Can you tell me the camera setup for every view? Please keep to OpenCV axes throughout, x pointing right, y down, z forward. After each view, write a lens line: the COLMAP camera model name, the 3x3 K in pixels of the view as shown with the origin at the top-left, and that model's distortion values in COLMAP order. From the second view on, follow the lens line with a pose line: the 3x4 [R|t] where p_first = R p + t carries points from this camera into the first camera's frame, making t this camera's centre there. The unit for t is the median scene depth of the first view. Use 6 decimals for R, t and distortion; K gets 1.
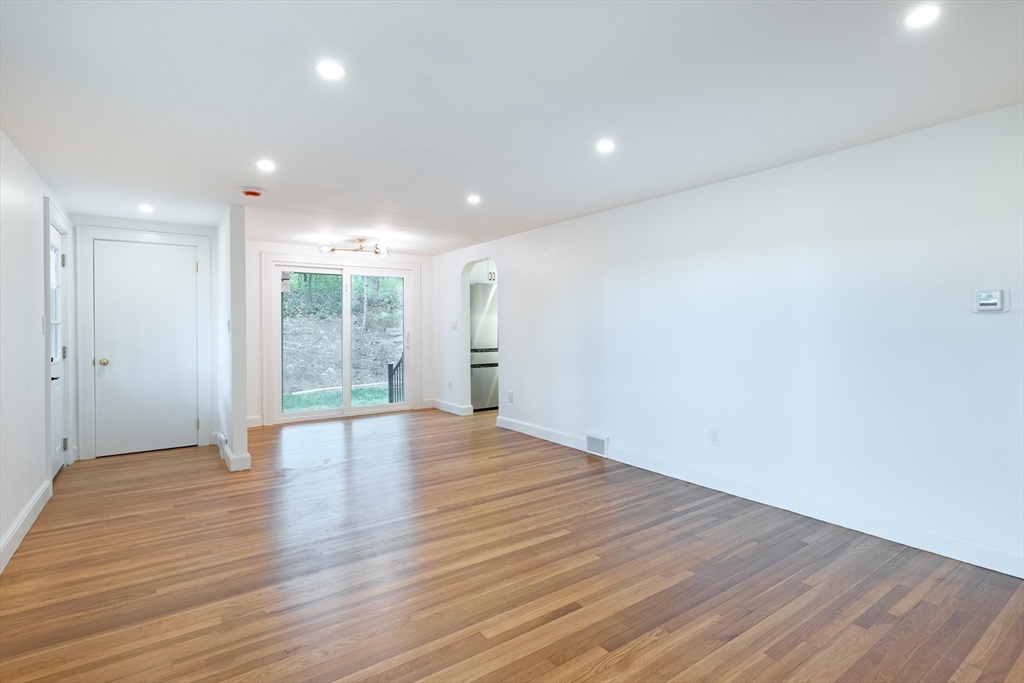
lens RADIAL K [[474.1, 0, 540.0], [0, 474.1, 342.4], [0, 0, 1]] dist [-0.001976, 0.000083]
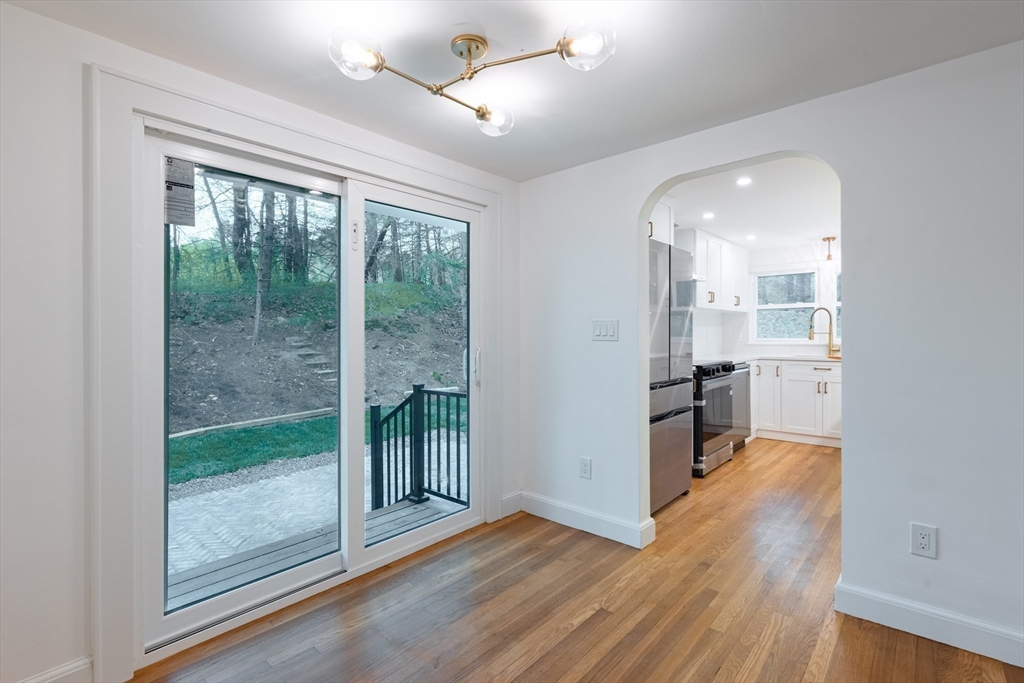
lens RADIAL K [[474.1, 0, 513.9], [0, 474.1, 342.0], [0, 0, 1]] dist [-0.001976, 0.000083]
pose [[0.982852, -0.003962, 0.184354, -0.132136], [0.007411, 0.999810, -0.018025, -0.007581], [-0.184247, 0.019082, 0.982695, 0.228501]]
